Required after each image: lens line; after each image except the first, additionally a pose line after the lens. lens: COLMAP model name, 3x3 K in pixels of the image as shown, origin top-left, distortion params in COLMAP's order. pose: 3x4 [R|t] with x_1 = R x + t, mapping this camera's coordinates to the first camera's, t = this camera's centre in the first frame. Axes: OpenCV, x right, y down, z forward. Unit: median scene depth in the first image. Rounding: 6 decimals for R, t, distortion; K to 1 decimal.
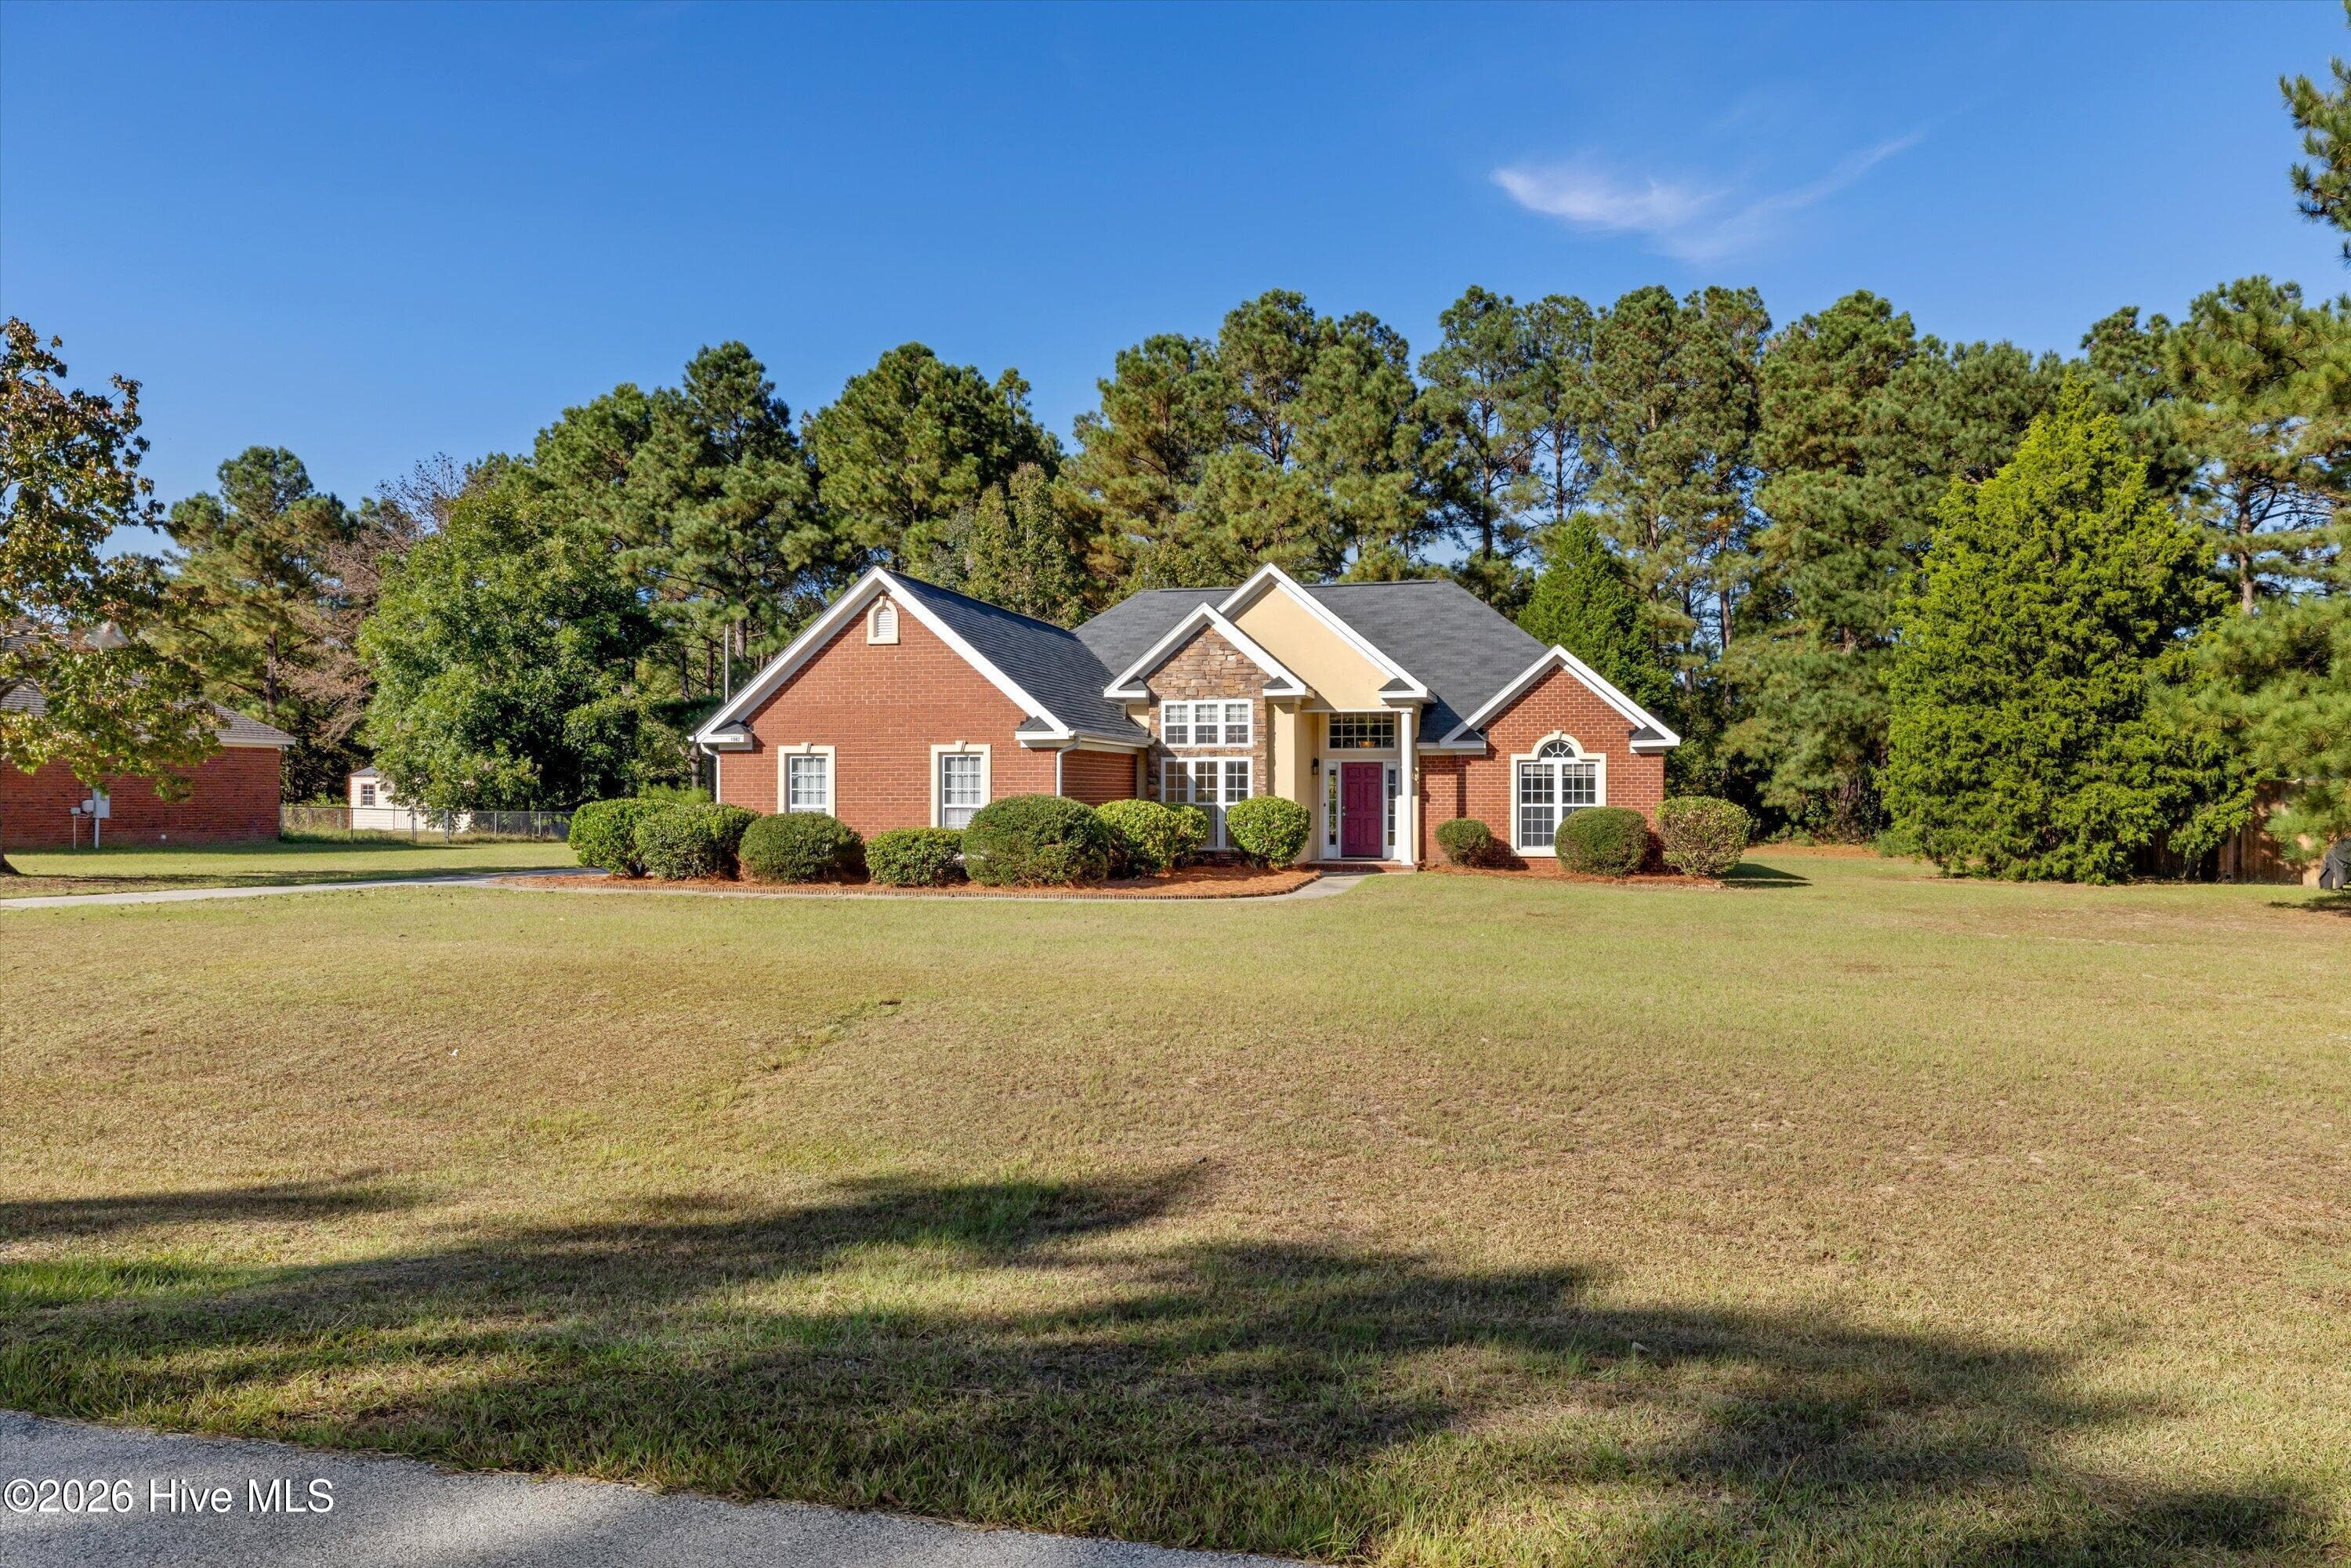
lens RADIAL K [[1778.1, 0, 1109.4], [0, 1778.1, 826.2], [0, 0, 1]] dist [0.027876, -0.036524]
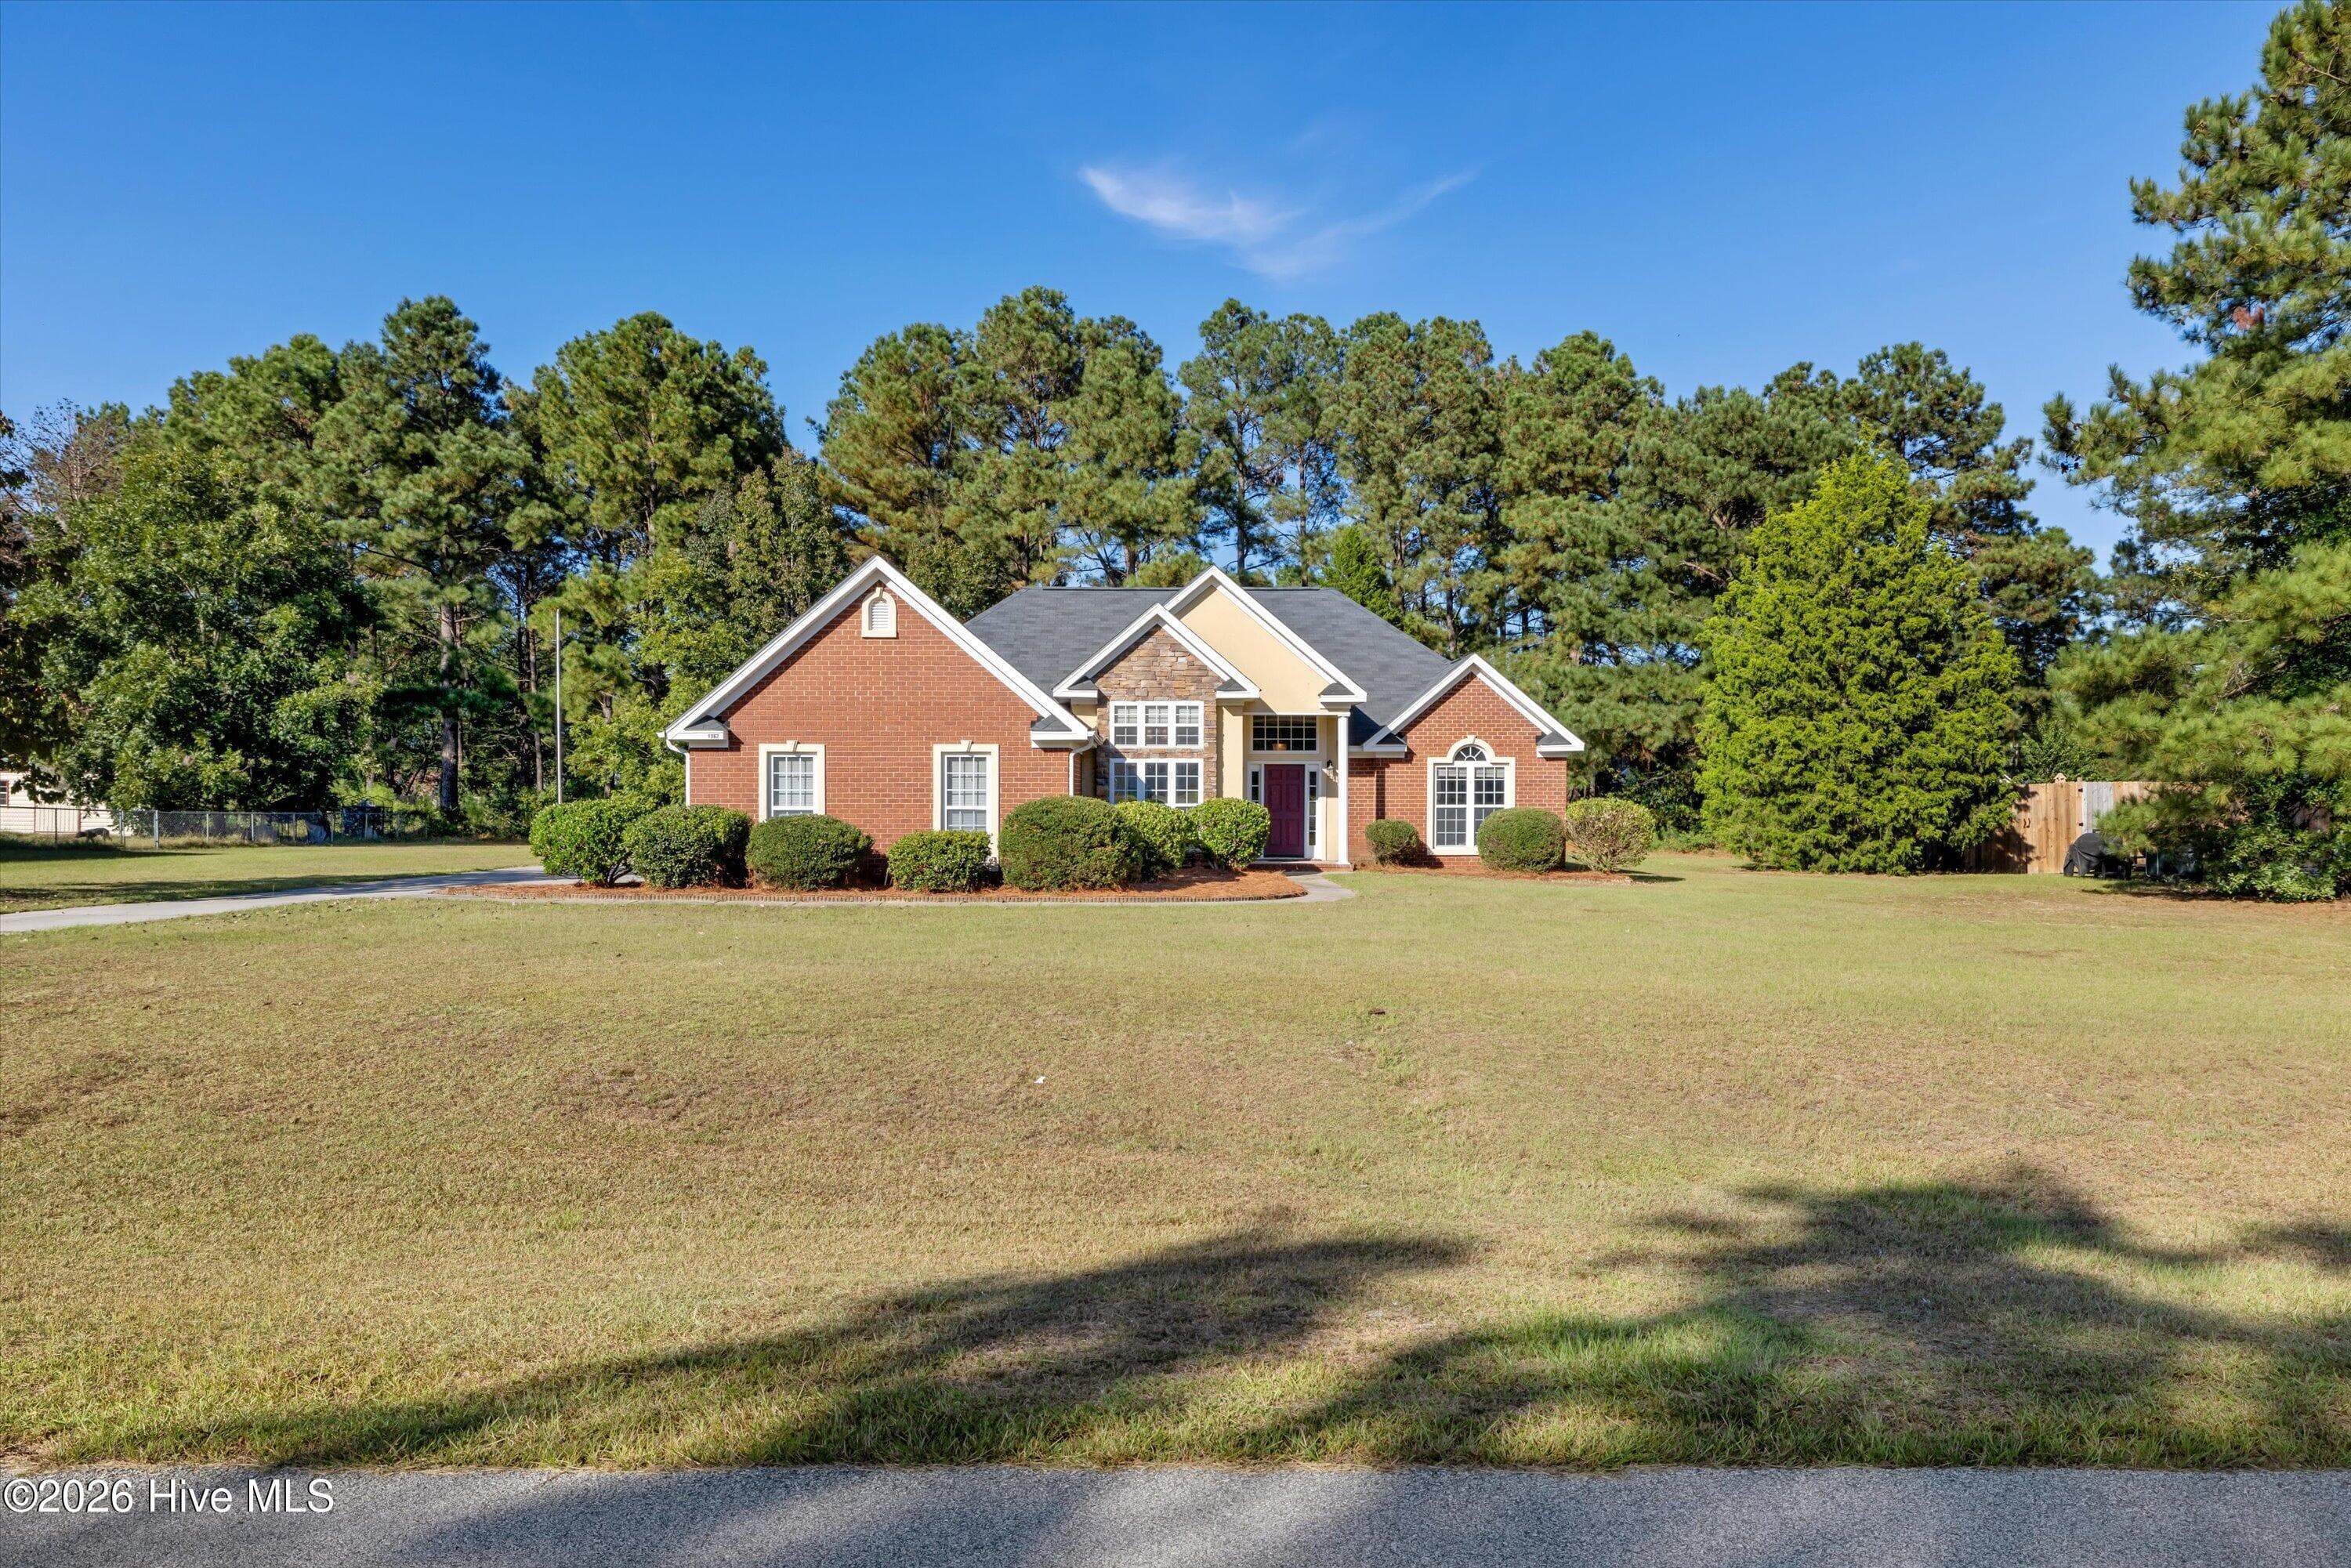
lens RADIAL K [[1778.1, 0, 1146.6], [0, 1778.1, 841.6], [0, 0, 1]] dist [0.027876, -0.036524]
pose [[0.964029, -0.005315, 0.265745, -0.152534], [0.002385, 0.999933, 0.011346, -0.002305], [-0.265787, -0.010304, 0.963977, 0.024721]]
